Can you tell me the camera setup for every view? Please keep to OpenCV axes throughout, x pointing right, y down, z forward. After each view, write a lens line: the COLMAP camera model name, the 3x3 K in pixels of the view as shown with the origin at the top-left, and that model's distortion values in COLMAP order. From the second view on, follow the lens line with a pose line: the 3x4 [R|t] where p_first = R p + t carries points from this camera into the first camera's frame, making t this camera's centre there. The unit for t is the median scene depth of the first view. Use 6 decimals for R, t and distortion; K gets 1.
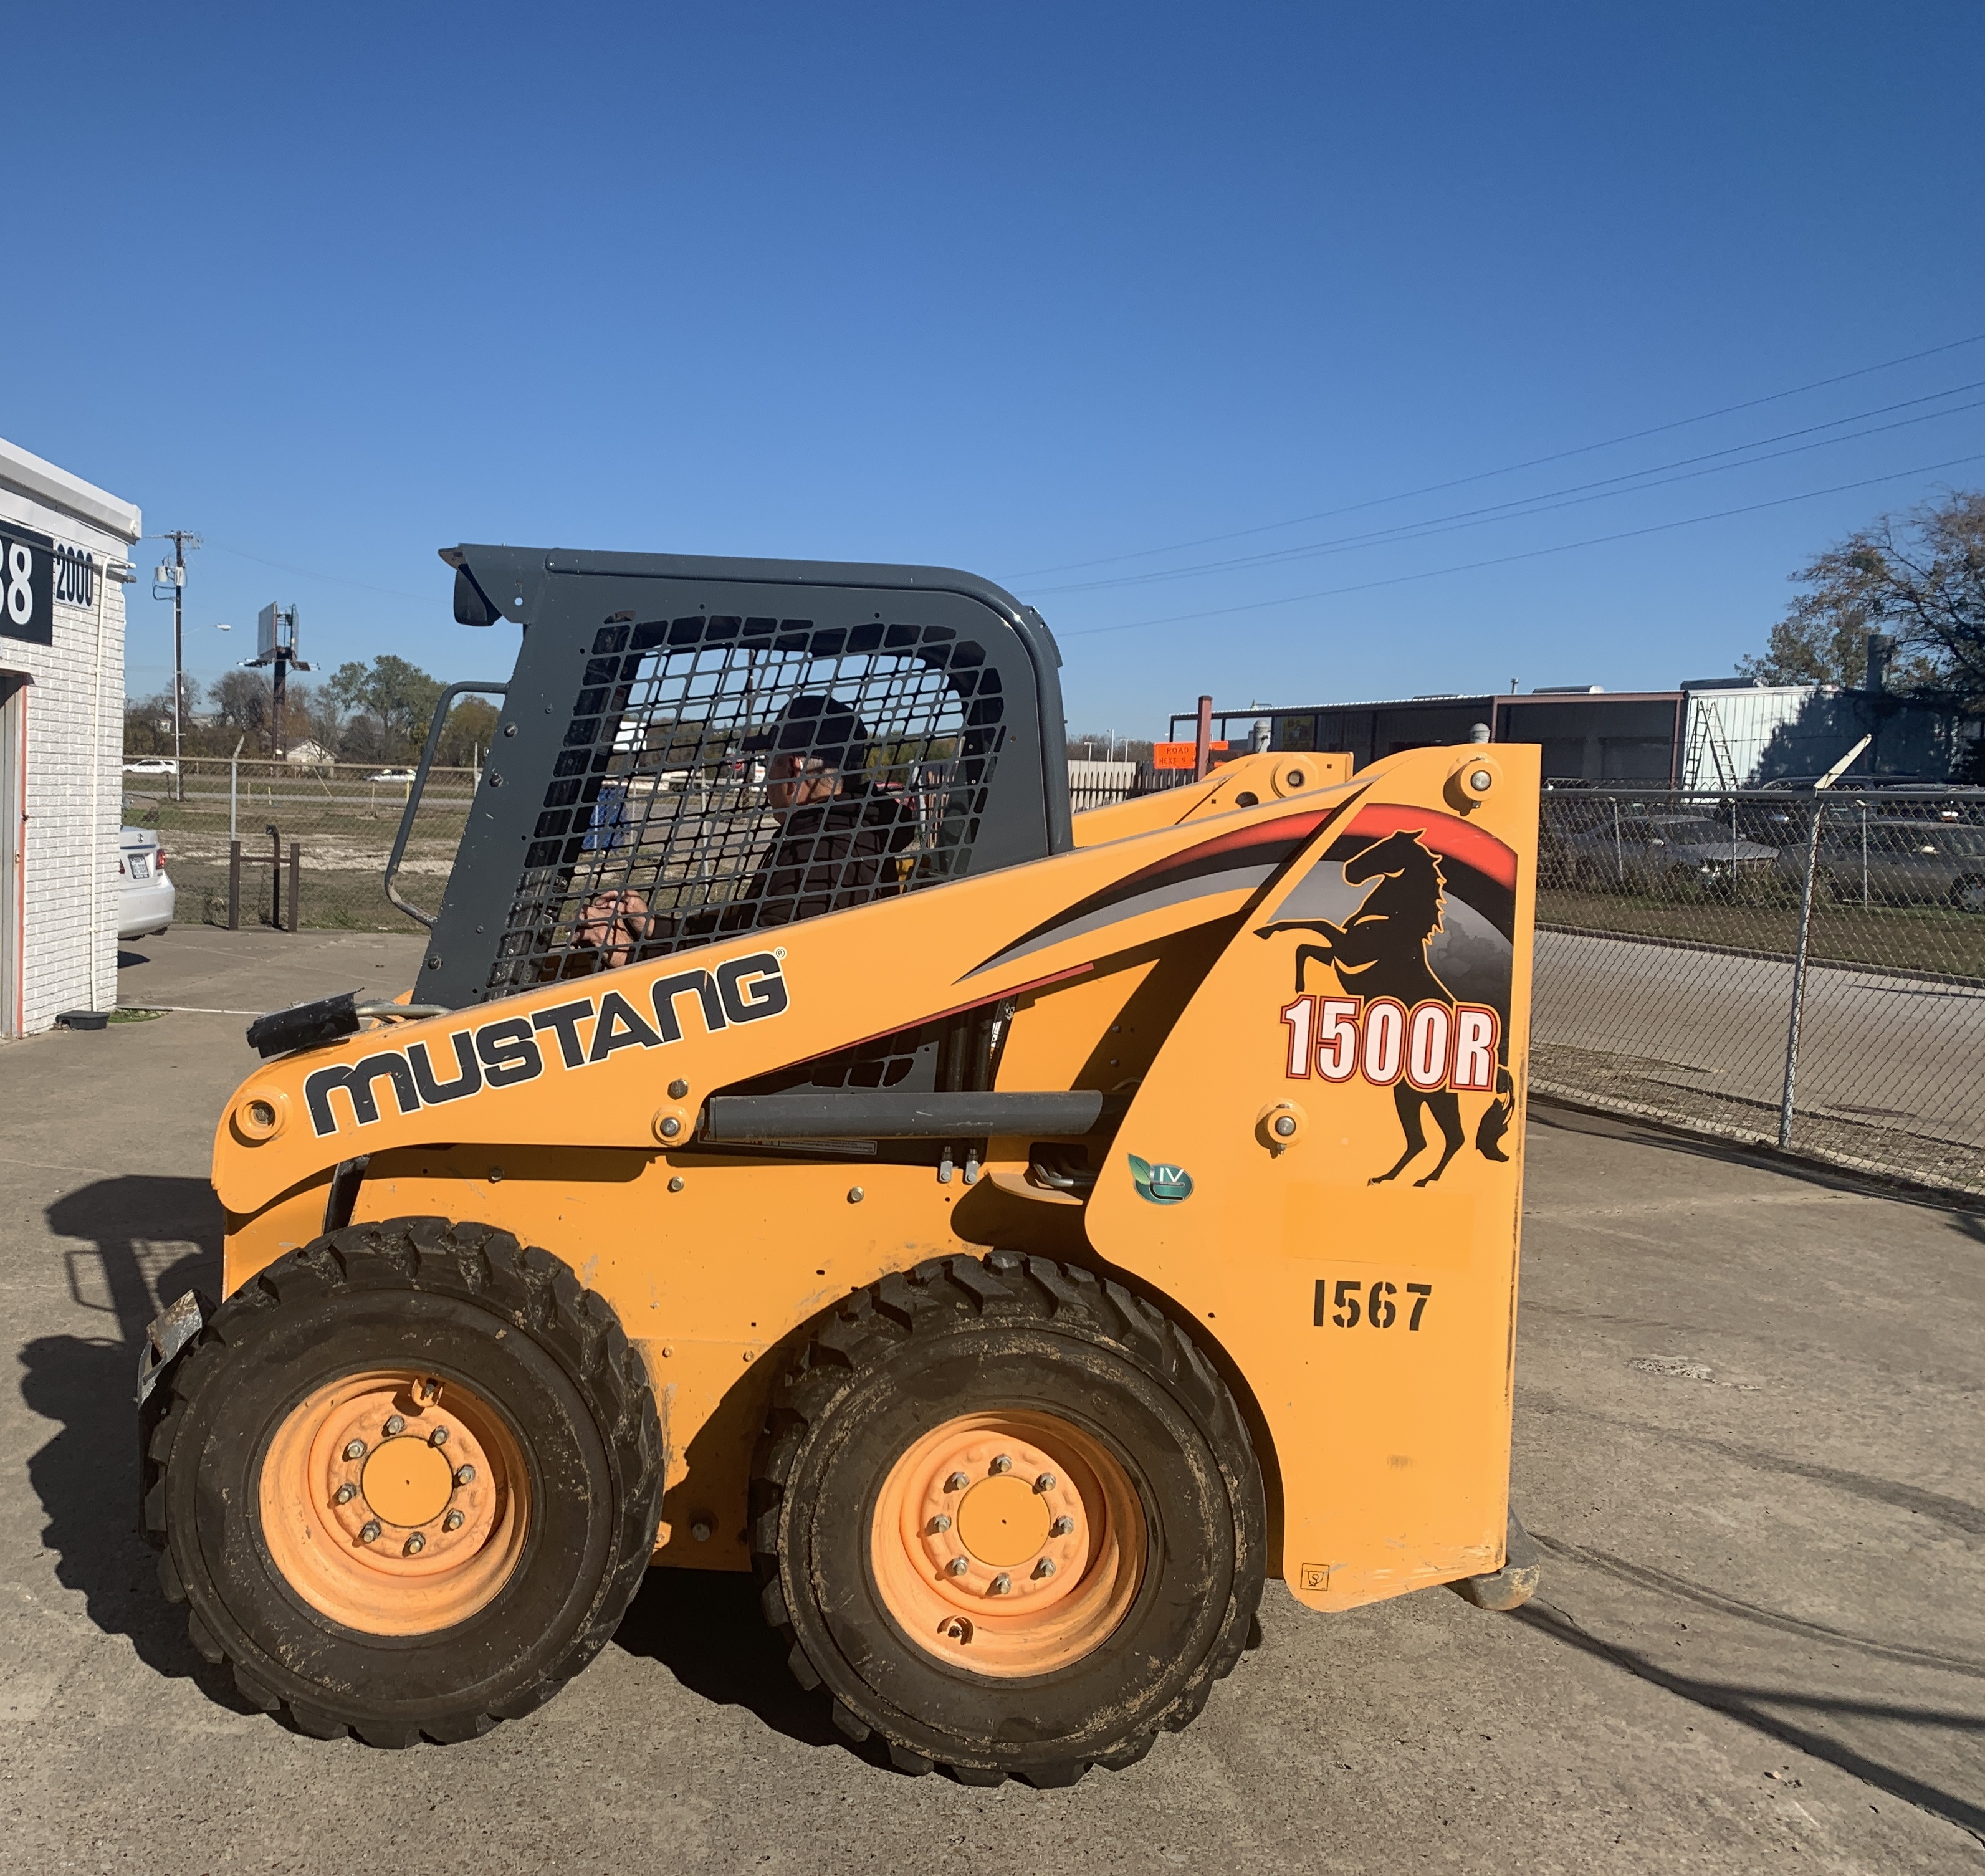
lens RADIAL K [[1901.5, 0, 837.1], [0, 1901.5, 947.9], [0, 0, 1]] dist [0.018780, 0.004732]
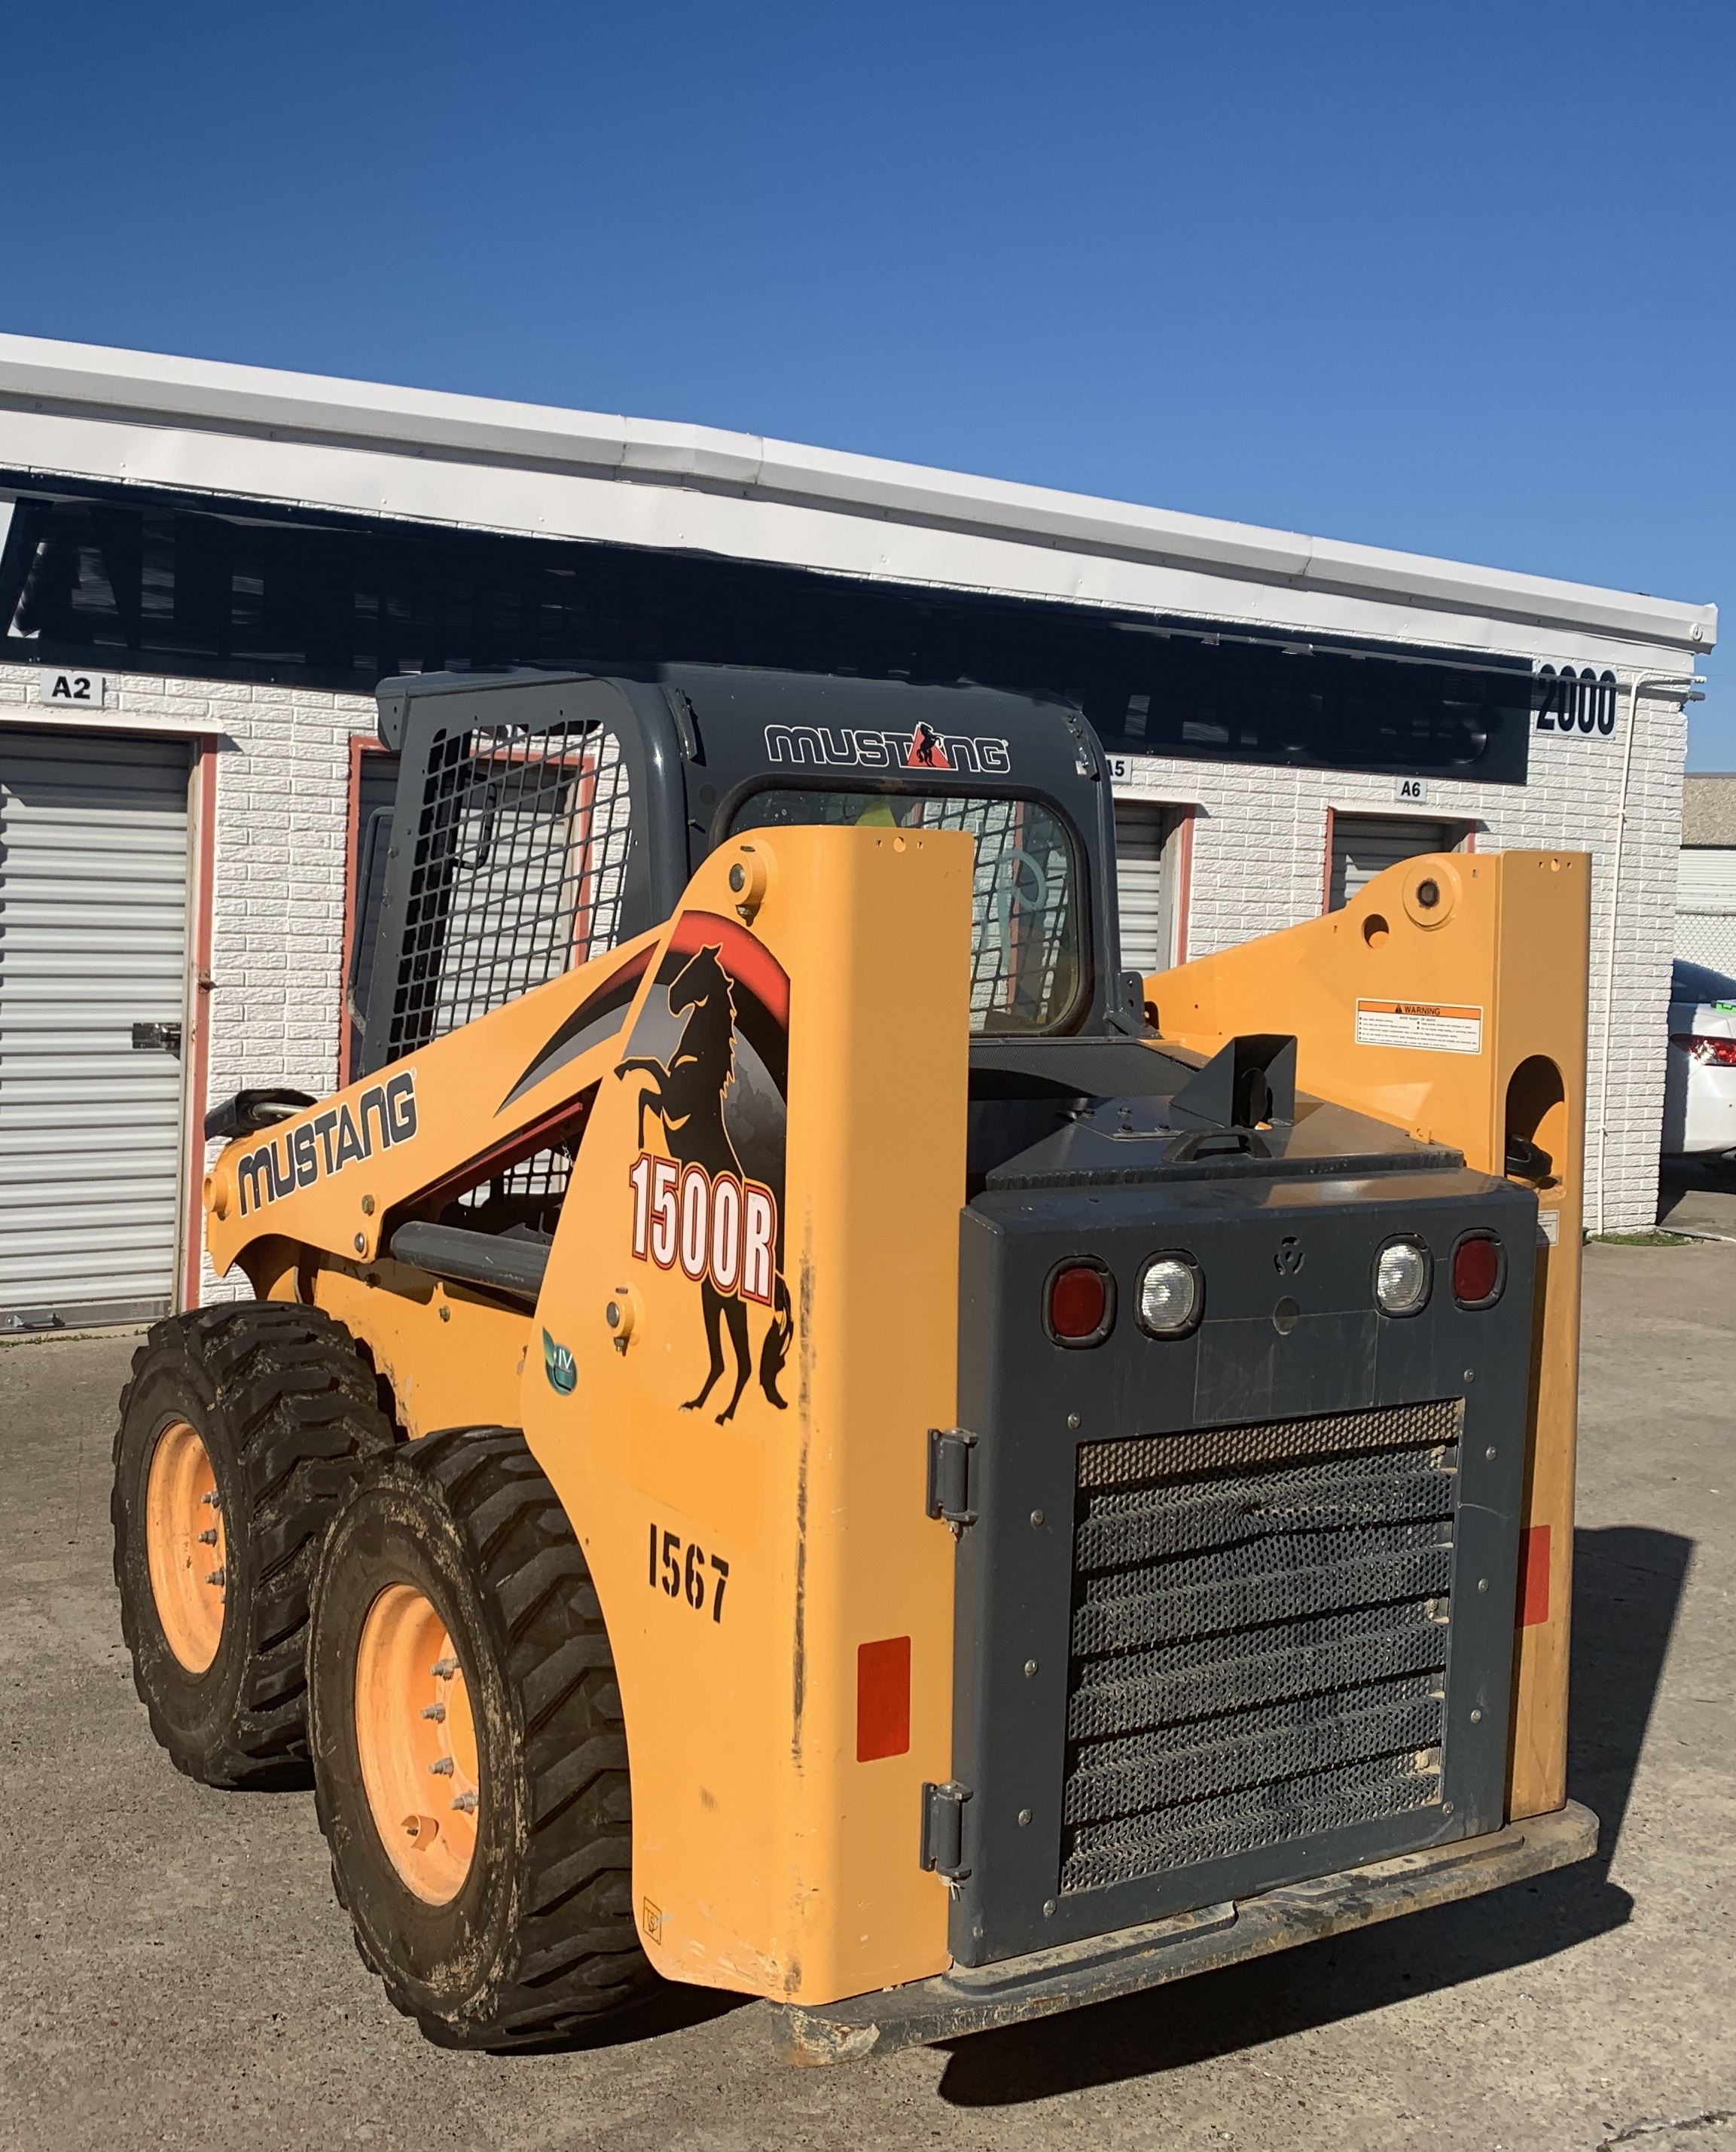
lens RADIAL K [[2353.4, 0, 621.3], [0, 2353.4, 998.4], [0, 0, 1]] dist [0.057483, -0.138930]
pose [[0.513784, 0.020283, -0.857680, 1.065575], [-0.083123, 0.996194, -0.026235, -0.012656], [0.853883, 0.084772, 0.513515, 0.479000]]
